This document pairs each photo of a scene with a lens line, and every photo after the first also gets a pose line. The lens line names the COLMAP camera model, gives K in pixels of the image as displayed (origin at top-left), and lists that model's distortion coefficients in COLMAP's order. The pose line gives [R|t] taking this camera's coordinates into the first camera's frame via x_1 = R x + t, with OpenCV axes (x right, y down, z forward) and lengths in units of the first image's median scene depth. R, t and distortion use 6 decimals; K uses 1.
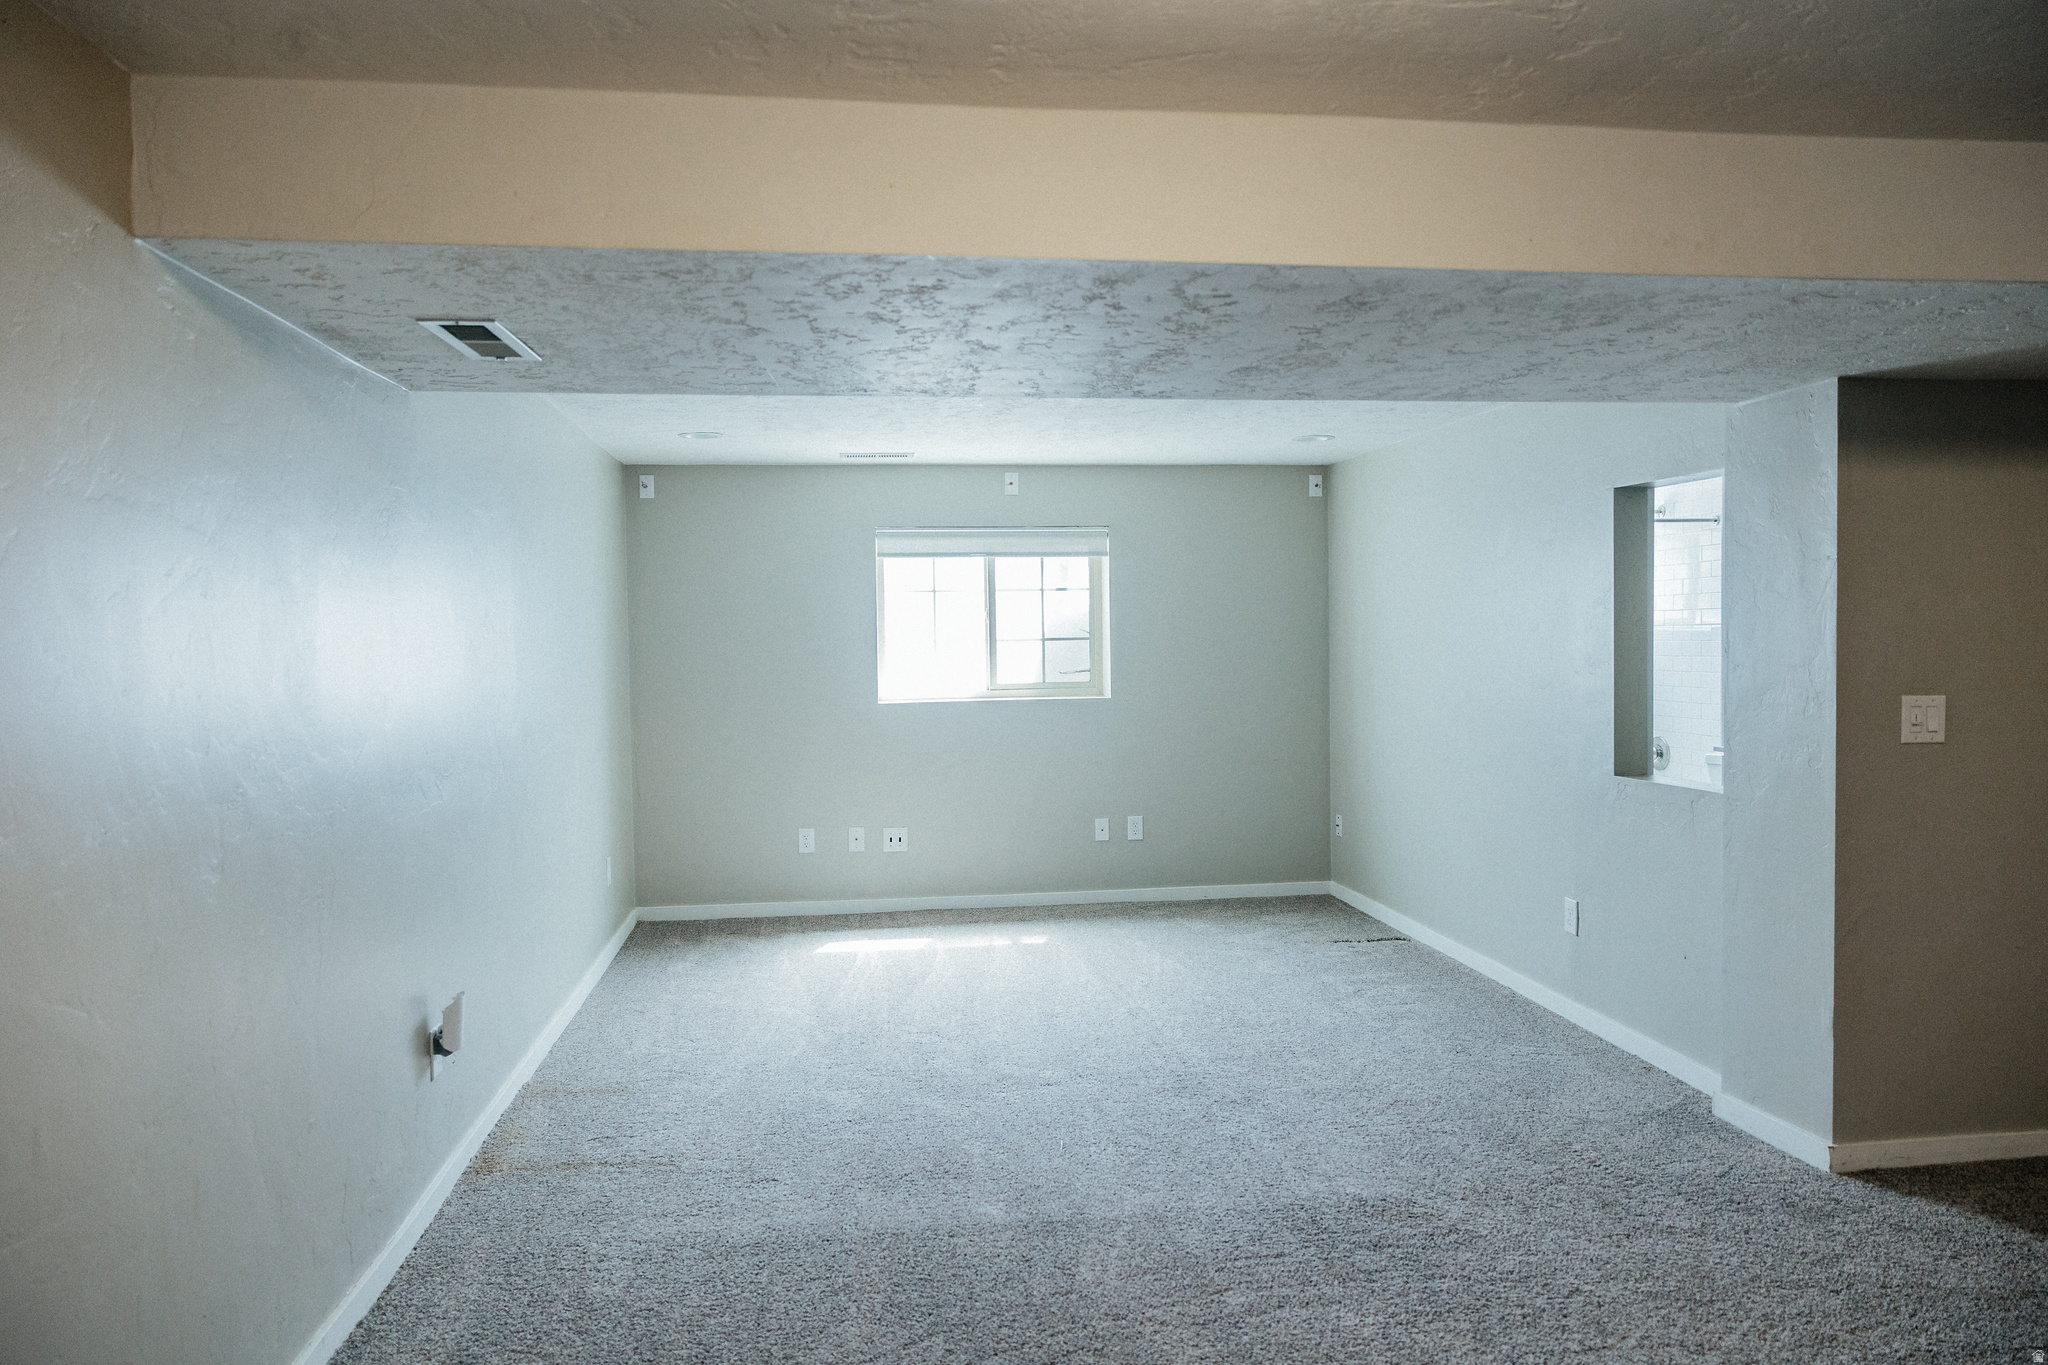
lens RADIAL K [[1366.9, 0, 1038.6], [0, 1366.9, 686.6], [0, 0, 1]] dist [0.001462, 0.005602]
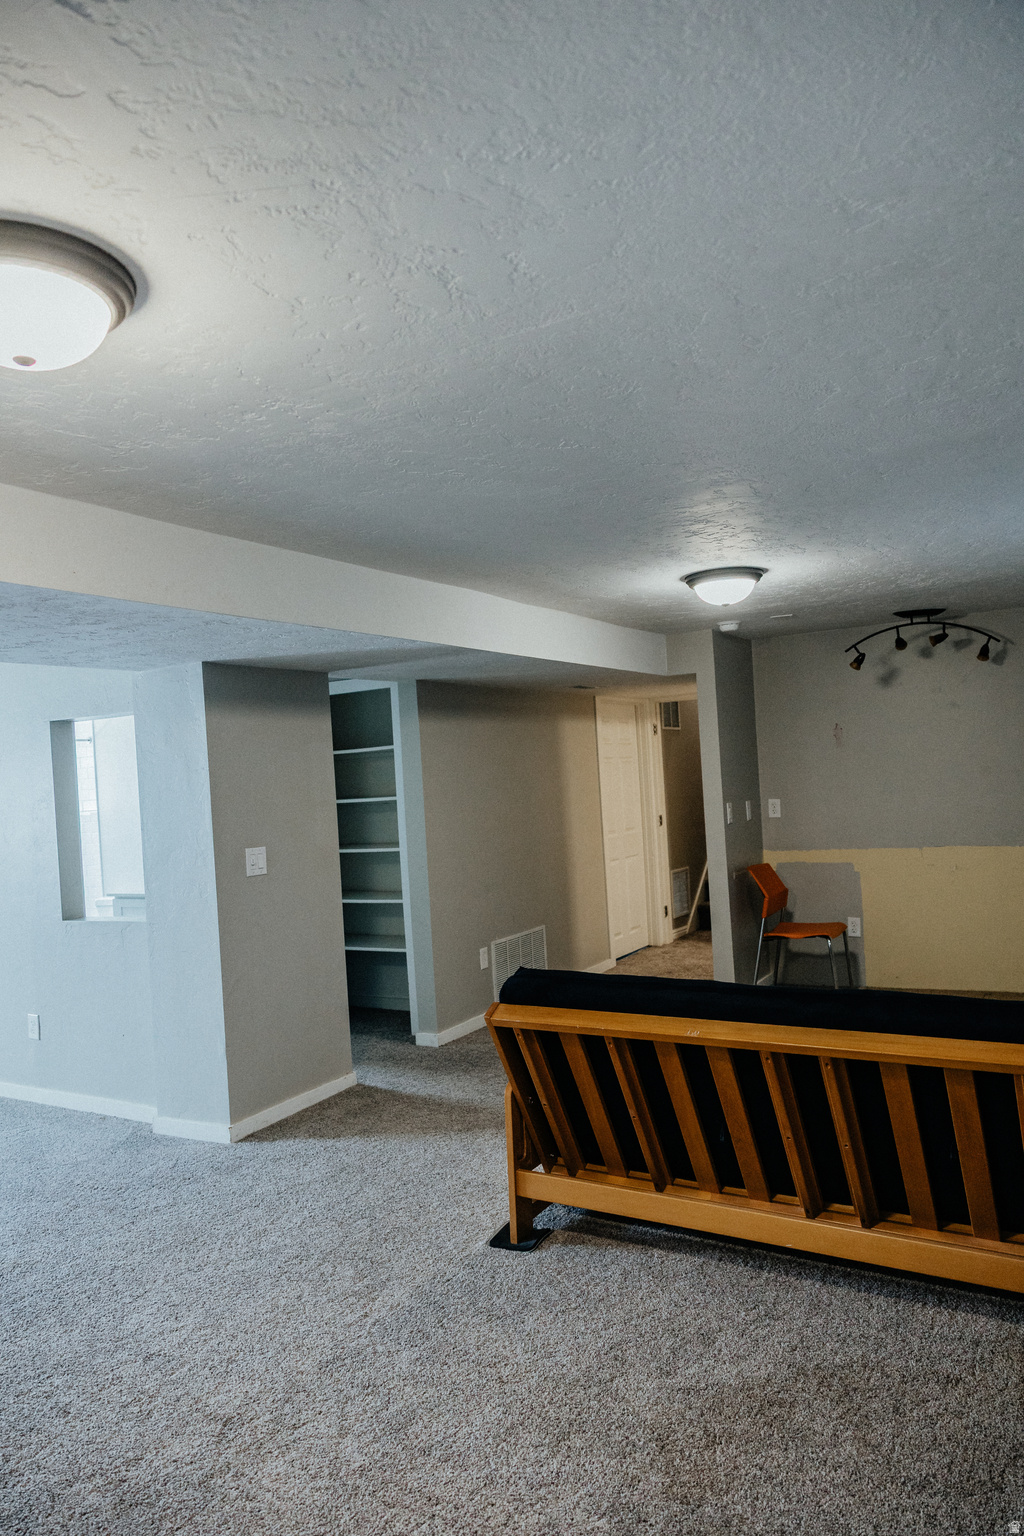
lens RADIAL K [[1025.1, 0, 500.4], [0, 1025.1, 777.0], [0, 0, 1]] dist [0.001462, 0.005602]
pose [[0.622258, -0.023069, 0.782472, -0.163286], [0.082380, 0.995945, -0.036150, -0.009855], [-0.778466, 0.086954, 0.621635, -0.048055]]
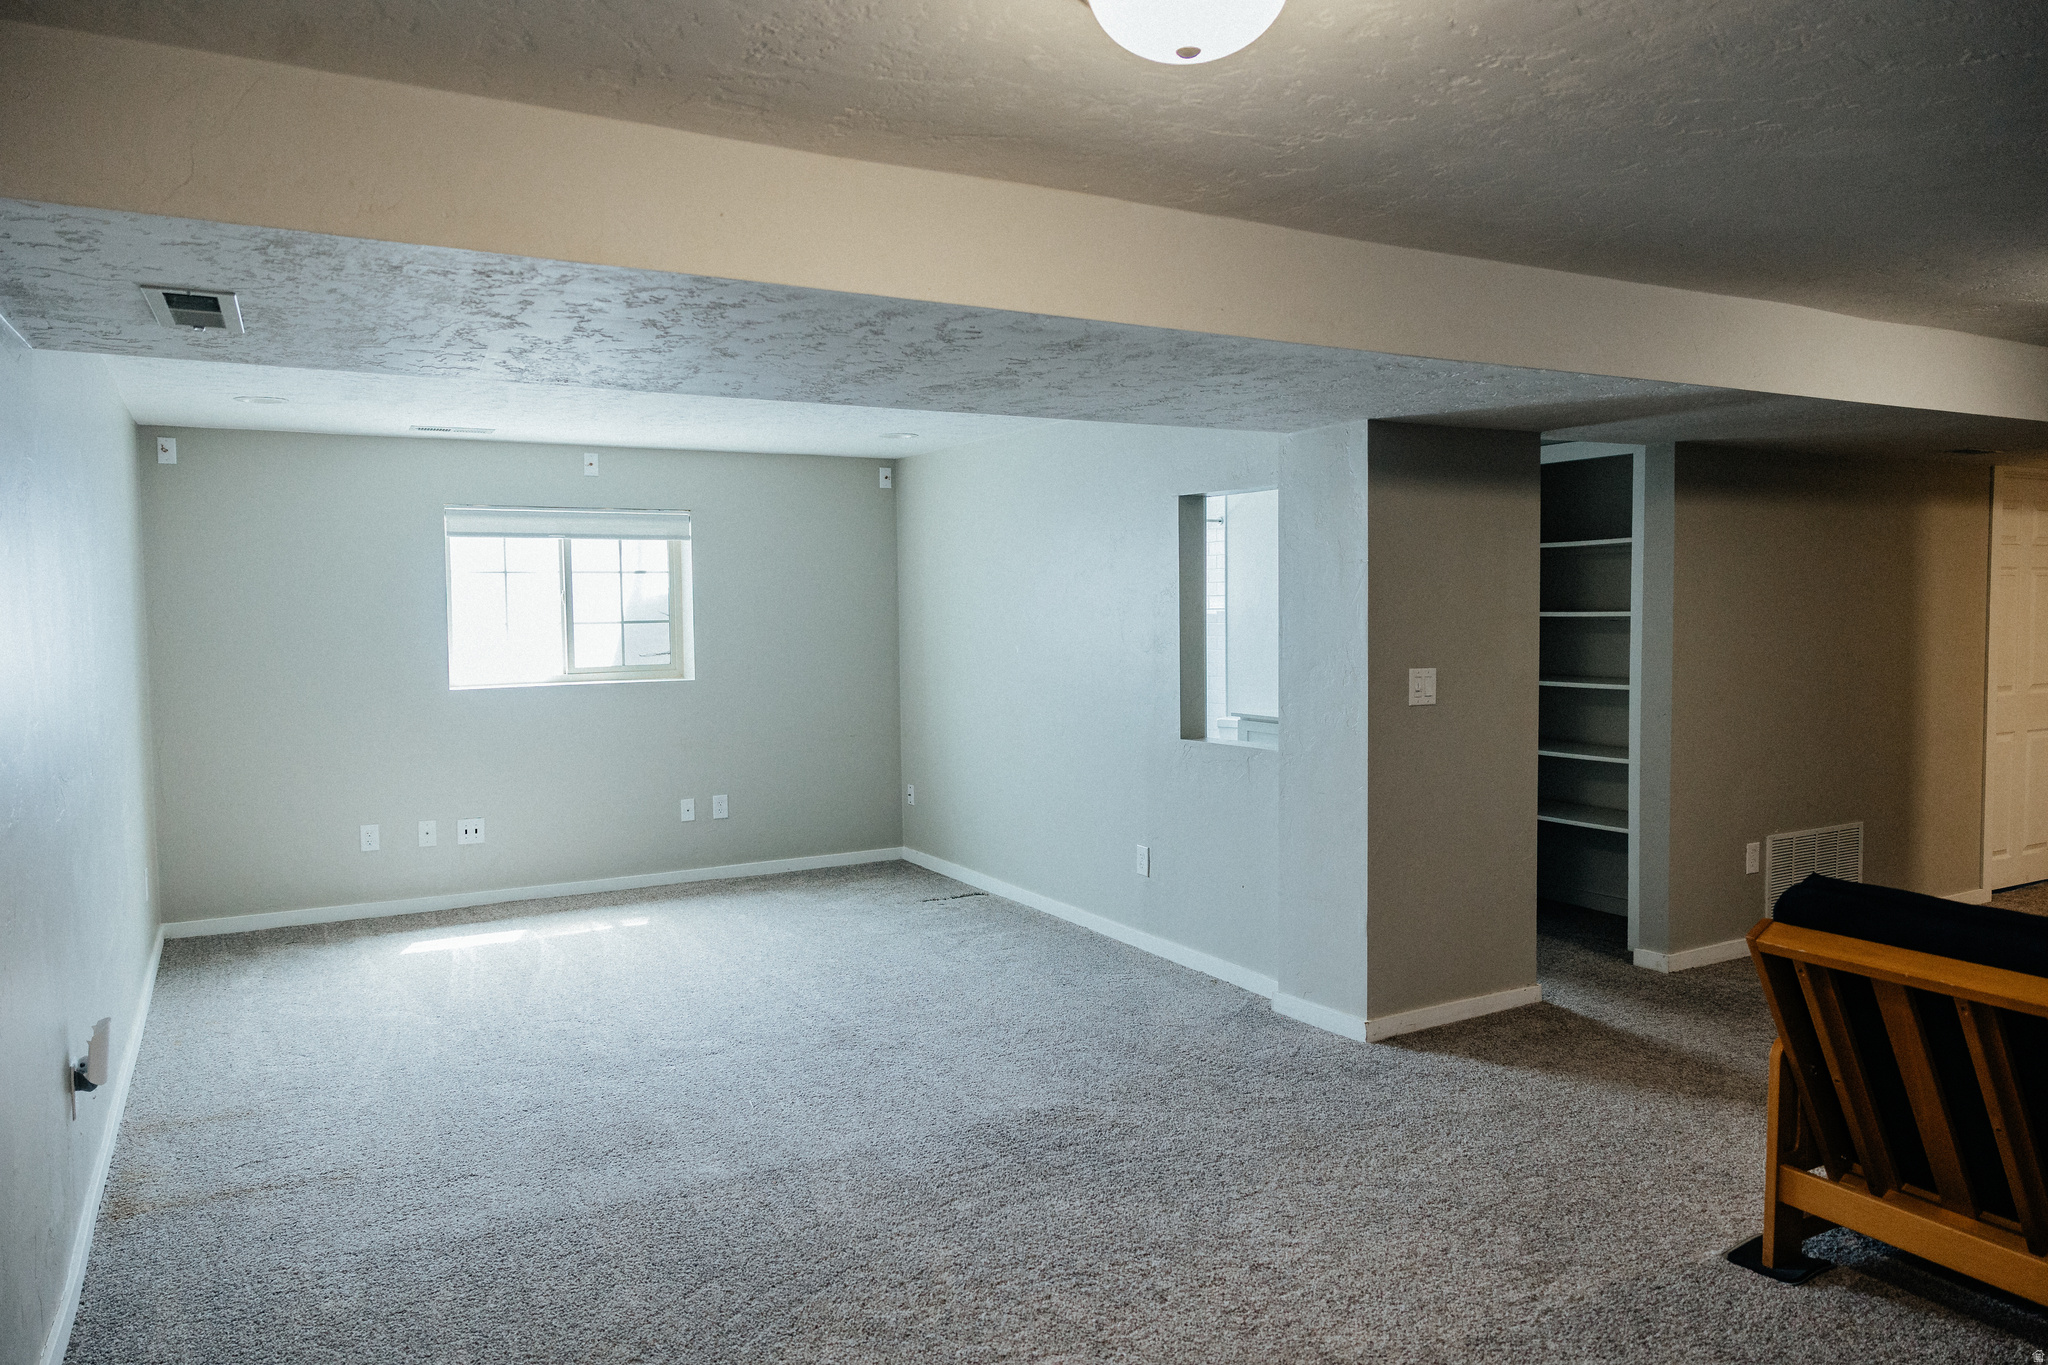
lens RADIAL K [[1366.9, 0, 1026.0], [0, 1366.9, 677.1], [0, 0, 1]] dist [0.001462, 0.005602]
pose [[0.928036, -0.016002, 0.372146, -0.178565], [0.012376, 0.999850, 0.012130, -0.005524], [-0.372284, -0.006651, 0.928095, -0.060707]]
